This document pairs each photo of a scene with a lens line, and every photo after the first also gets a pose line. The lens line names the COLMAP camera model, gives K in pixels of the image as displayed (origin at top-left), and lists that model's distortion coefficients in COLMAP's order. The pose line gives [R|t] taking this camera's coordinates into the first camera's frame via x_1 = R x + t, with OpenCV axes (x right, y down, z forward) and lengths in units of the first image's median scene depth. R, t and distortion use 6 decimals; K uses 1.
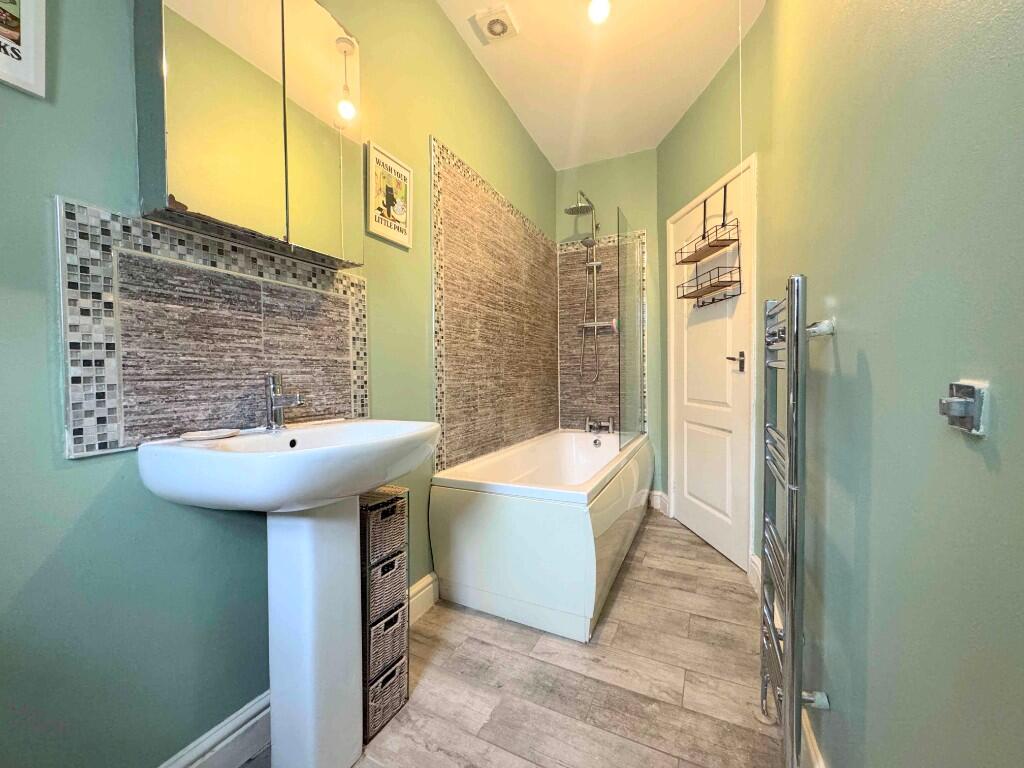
lens RADIAL K [[409.1, 0, 512.3], [0, 409.1, 382.3], [0, 0, 1]] dist [-0.002542, 0.000602]
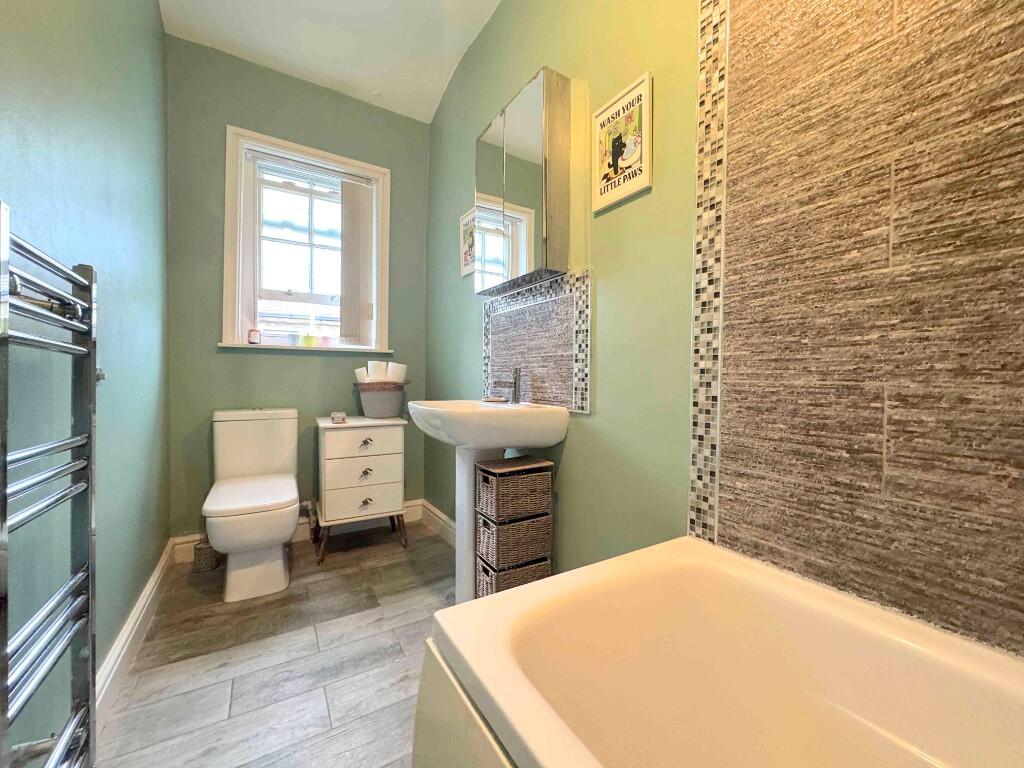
lens RADIAL K [[409.1, 0, 513.5], [0, 409.1, 376.7], [0, 0, 1]] dist [-0.002542, 0.000602]
pose [[-0.537064, 0.011573, -0.843462, 0.500724], [-0.010760, 0.999731, 0.020568, -0.013374], [0.843473, 0.020122, -0.536795, 1.264519]]
